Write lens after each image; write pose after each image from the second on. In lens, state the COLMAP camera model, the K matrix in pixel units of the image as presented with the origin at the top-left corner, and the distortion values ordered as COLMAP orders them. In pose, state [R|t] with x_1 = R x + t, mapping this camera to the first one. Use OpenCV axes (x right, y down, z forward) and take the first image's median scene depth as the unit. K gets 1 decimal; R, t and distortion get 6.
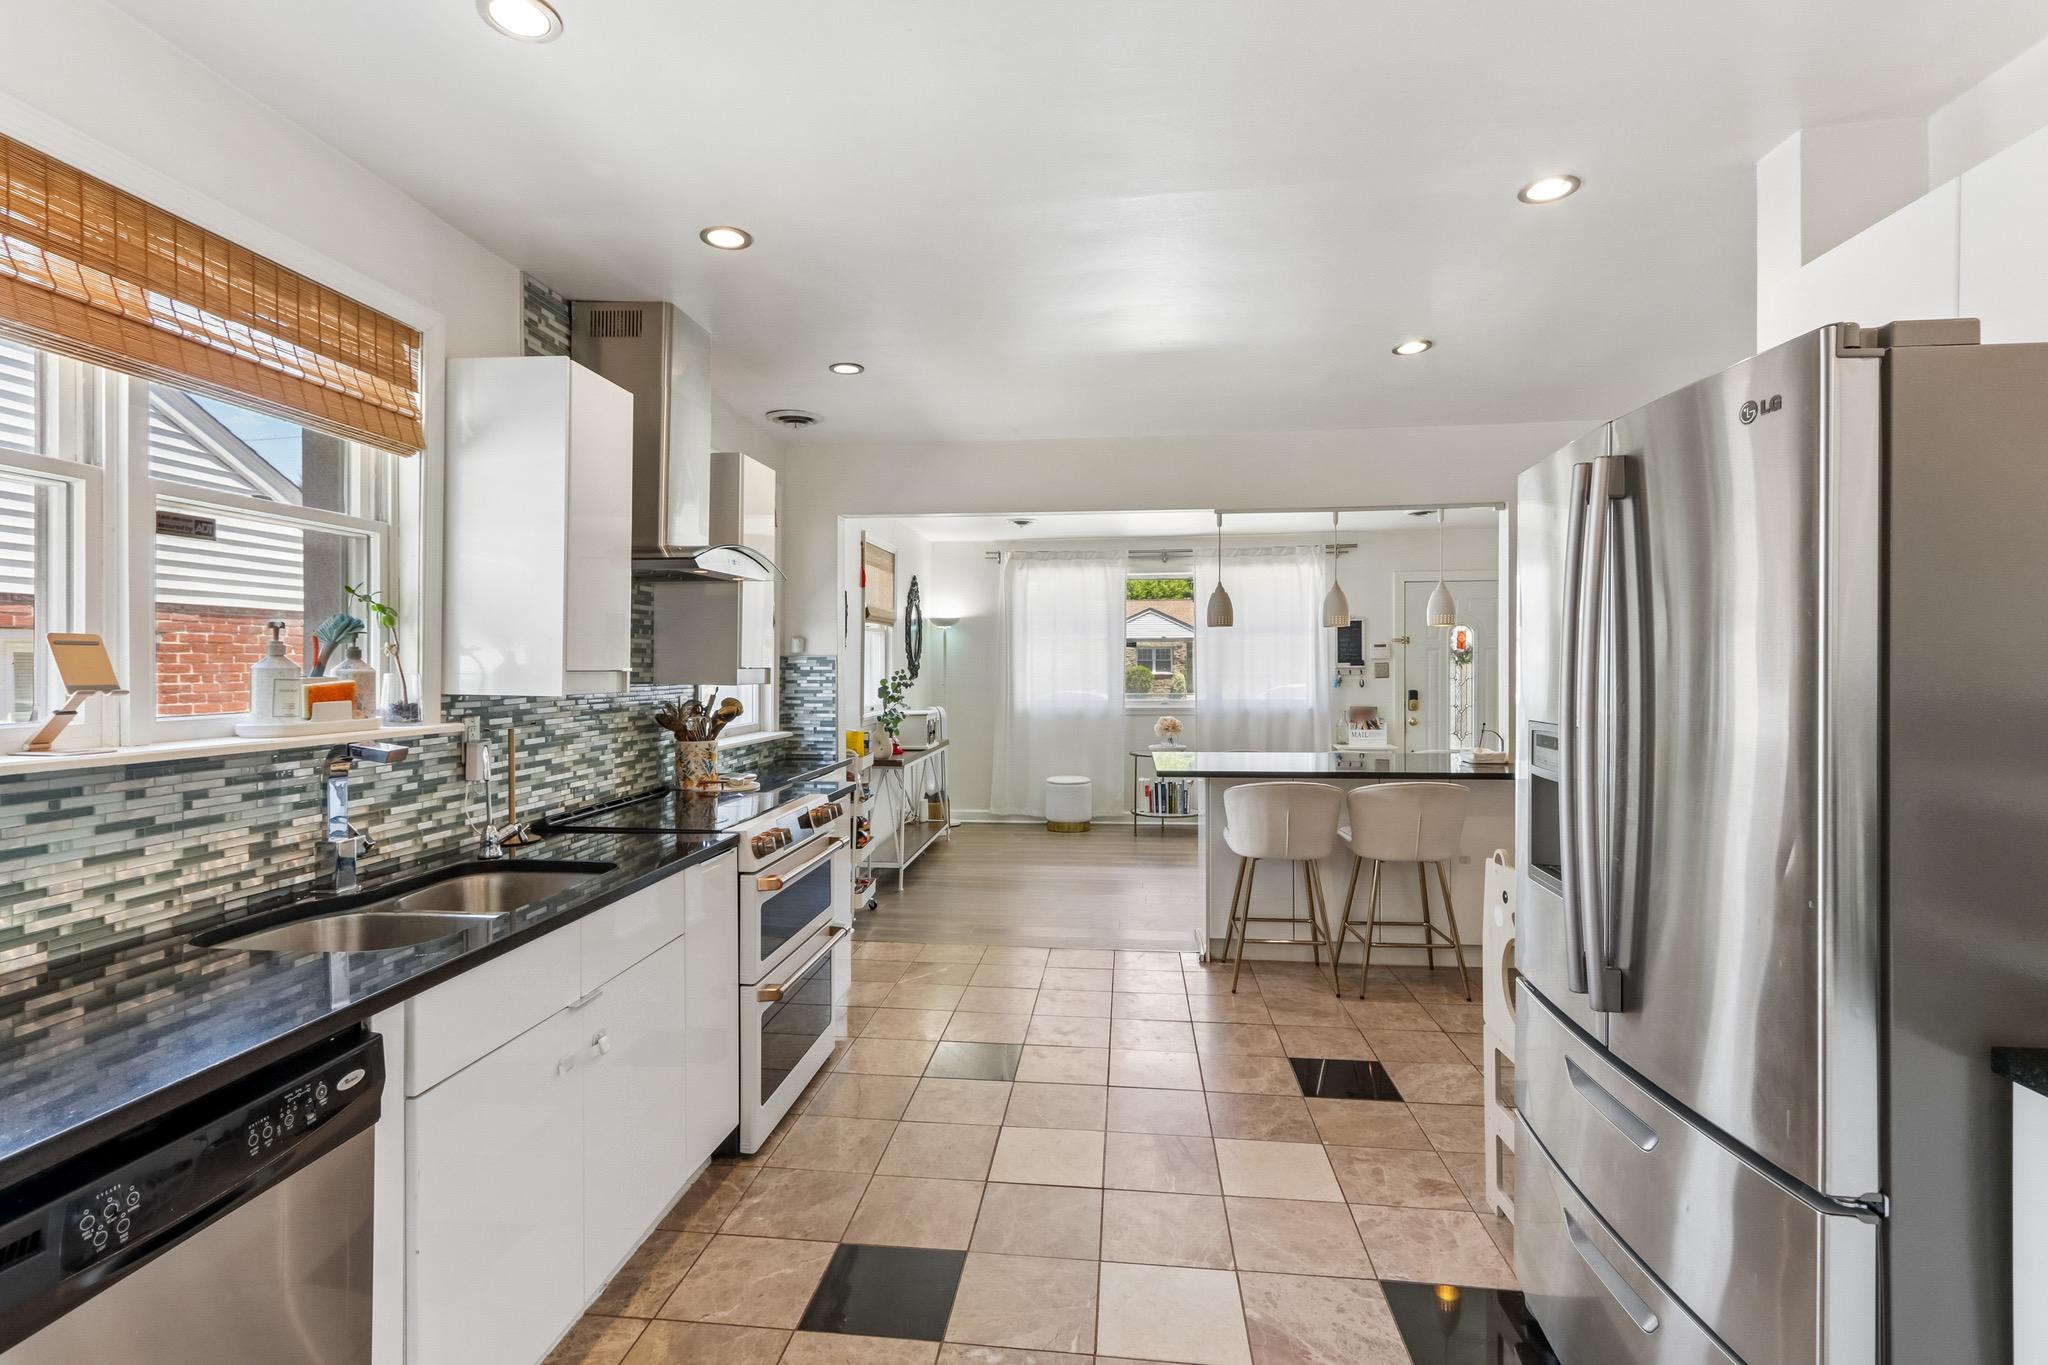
lens RADIAL K [[968.7, 0, 1019.1], [0, 968.7, 670.9], [0, 0, 1]] dist [-0.006235, 0.005272]
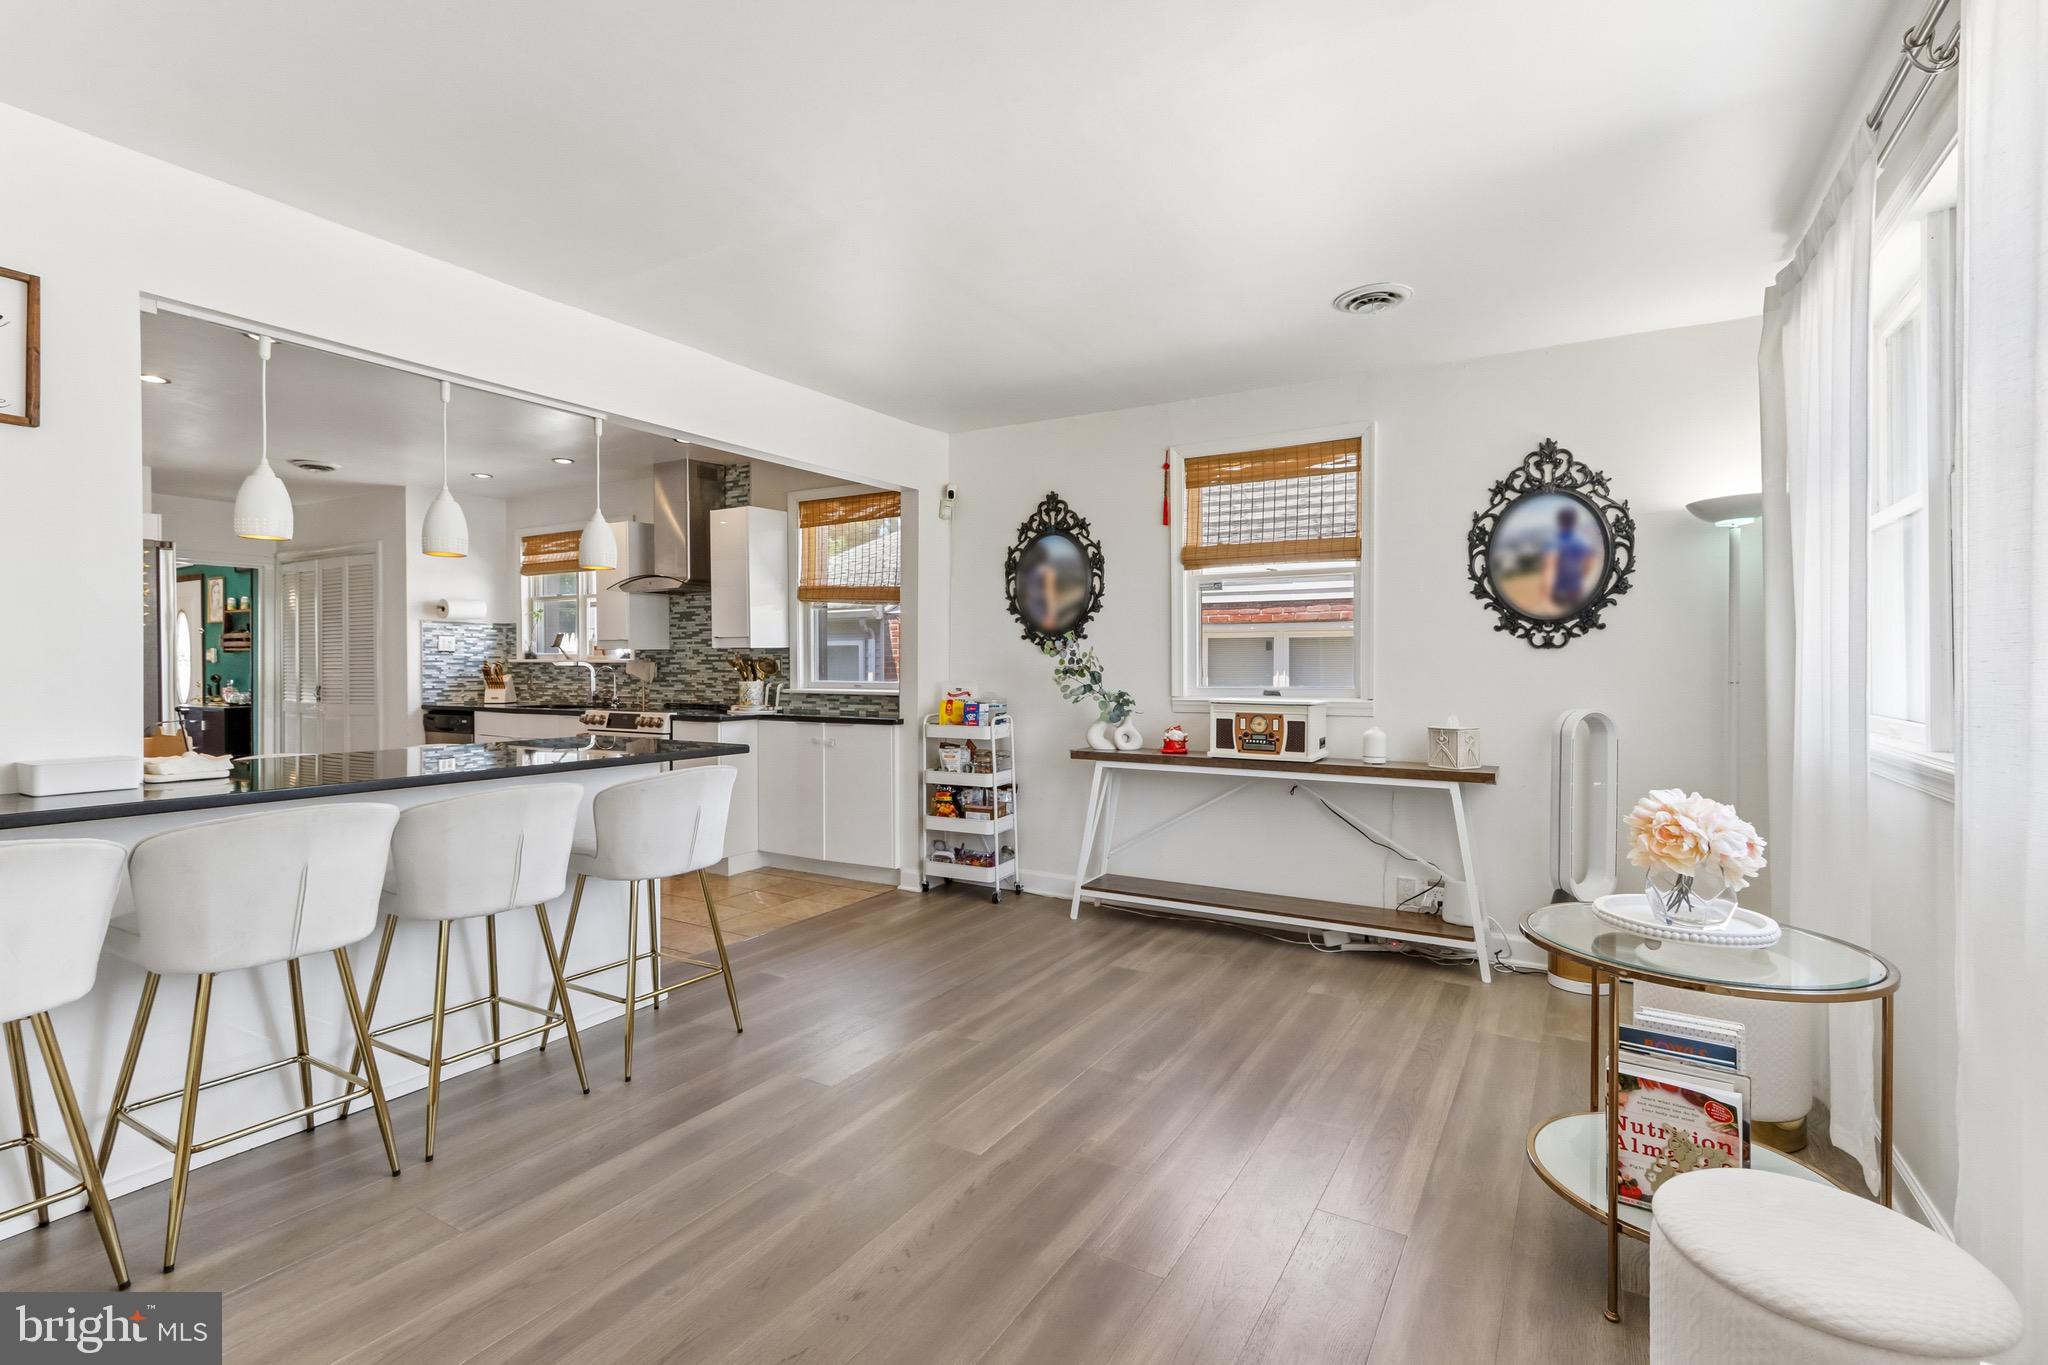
lens RADIAL K [[968.7, 0, 1016.4], [0, 968.7, 672.5], [0, 0, 1]] dist [-0.006235, 0.005272]
pose [[-0.414077, 0.009900, -0.910188, 1.099182], [-0.005456, 0.999896, 0.013358, 0.034673], [0.910226, 0.010498, -0.413979, 2.324220]]
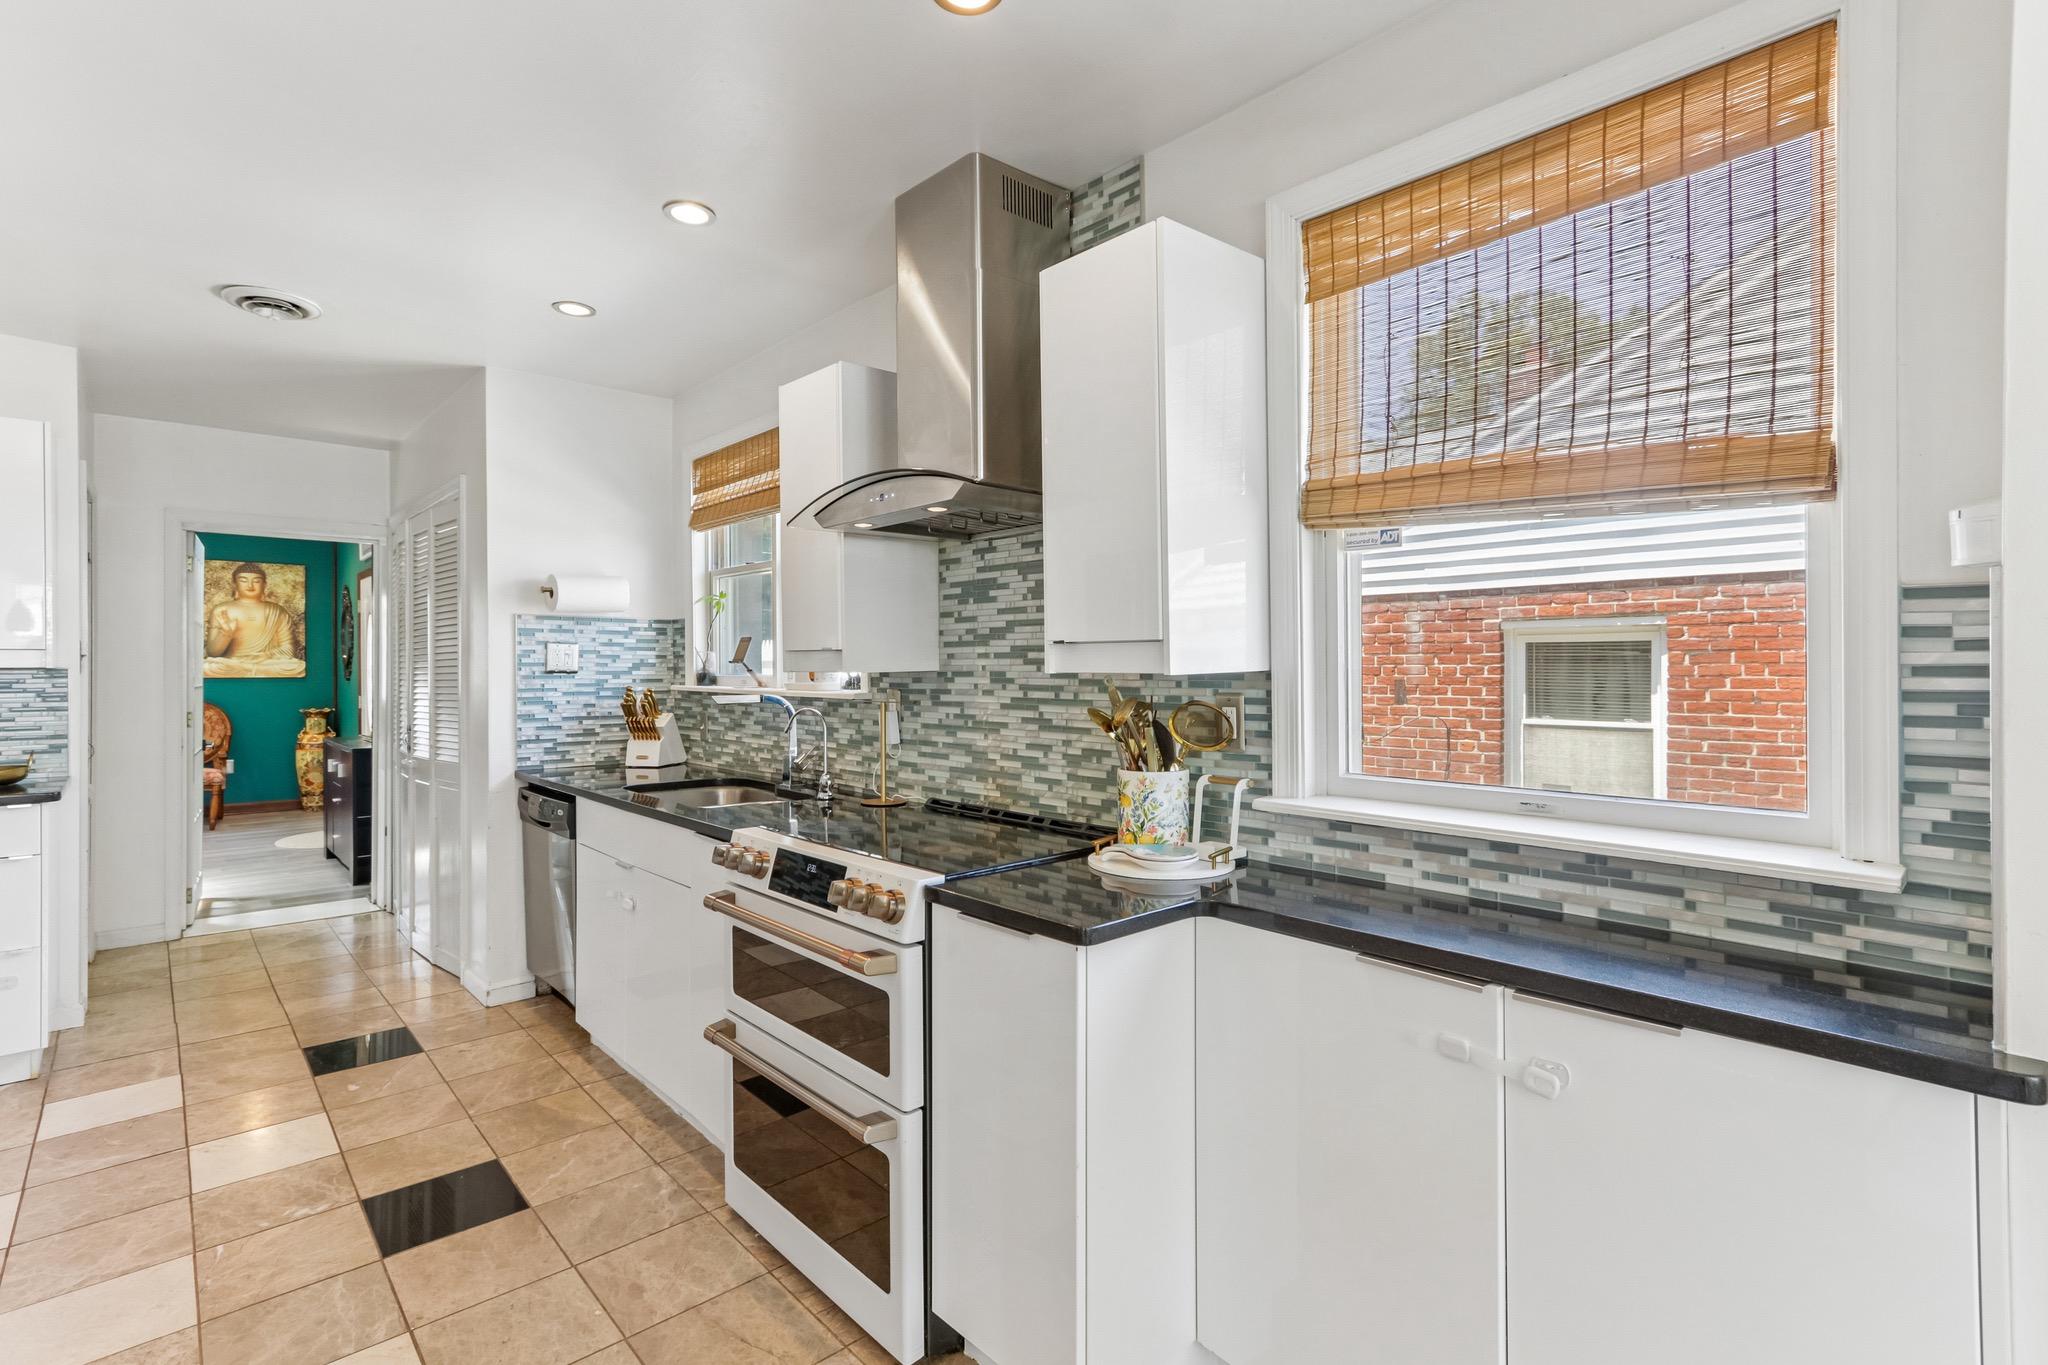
lens RADIAL K [[968.7, 0, 1007.0], [0, 968.7, 667.4], [0, 0, 1]] dist [-0.006235, 0.005272]
pose [[-0.667993, 0.005775, -0.744145, 0.167841], [-0.001279, 0.999959, 0.008909, 0.007028], [0.744167, 0.006903, -0.667958, 1.455873]]
